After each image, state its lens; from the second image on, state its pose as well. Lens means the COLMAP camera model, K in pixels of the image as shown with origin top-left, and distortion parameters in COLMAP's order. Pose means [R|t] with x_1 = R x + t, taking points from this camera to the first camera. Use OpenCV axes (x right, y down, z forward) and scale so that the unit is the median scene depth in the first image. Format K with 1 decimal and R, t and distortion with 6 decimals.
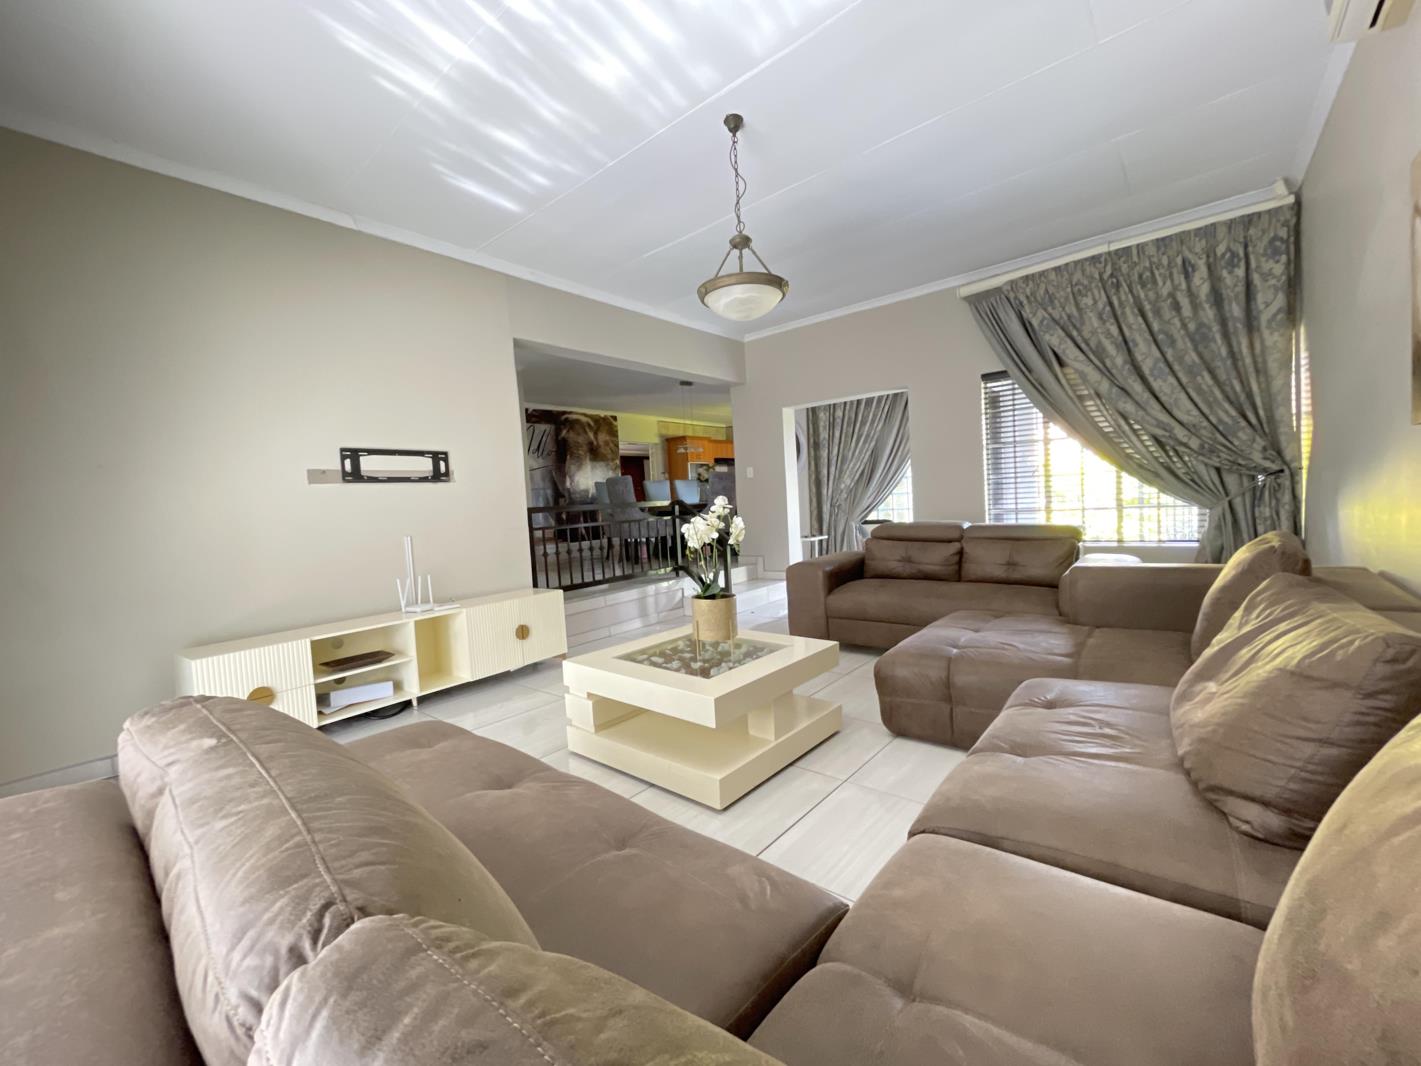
lens RADIAL K [[579.2, 0, 706.1], [0, 579.2, 529.1], [0, 0, 1]] dist [-0.001962, 0.000933]
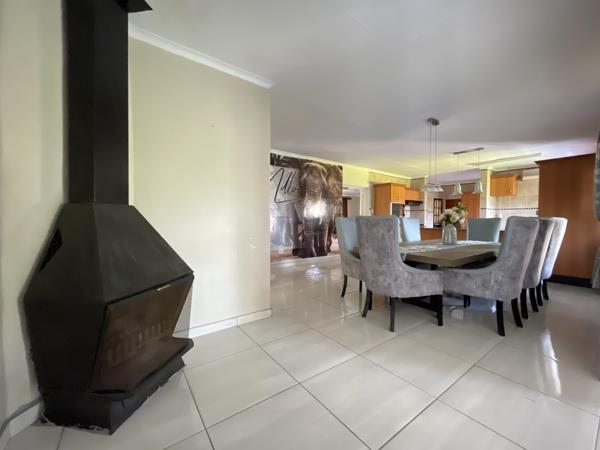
lens RADIAL K [[244.6, 0, 299.9], [0, 244.6, 224.1], [0, 0, 1]] dist [-0.001962, 0.000933]
pose [[0.971856, 0.067631, -0.225659, -0.125837], [-0.072041, 0.997337, -0.011358, -0.049541], [0.224289, 0.027295, 0.974140, 0.464669]]
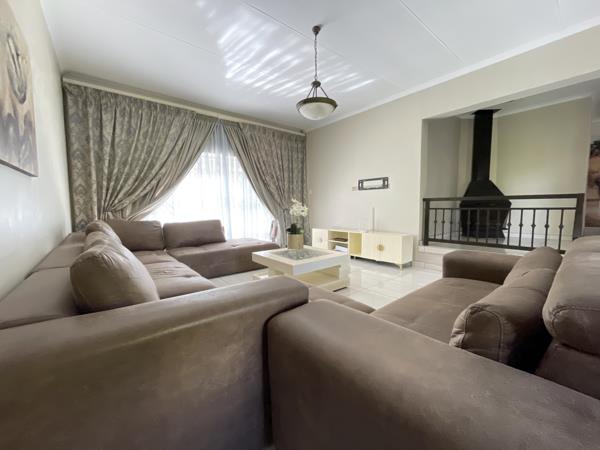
lens RADIAL K [[244.6, 0, 299.1], [0, 244.6, 224.3], [0, 0, 1]] dist [-0.001962, 0.000933]
pose [[-0.195068, 0.130339, -0.972091, 0.673857], [-0.026654, 0.990060, 0.138097, -0.055340], [0.980428, 0.052848, -0.189655, 0.727754]]
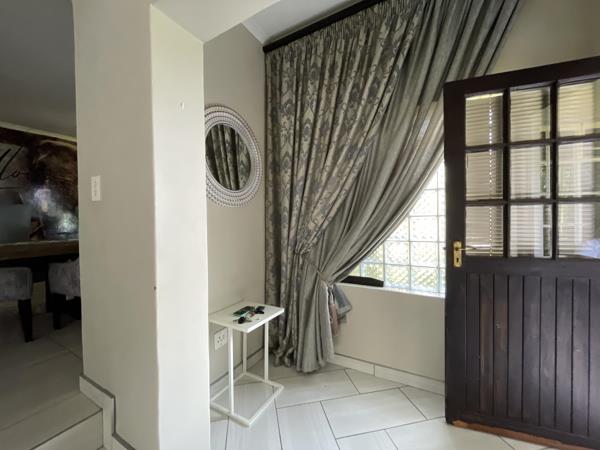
lens RADIAL K [[244.6, 0, 302.1], [0, 244.6, 224.6], [0, 0, 1]] dist [-0.001962, 0.000933]
pose [[0.980440, 0.035622, 0.193565, 0.120938], [-0.027825, 0.998694, -0.042855, -0.044634], [-0.194839, 0.036631, 0.980151, 0.513712]]
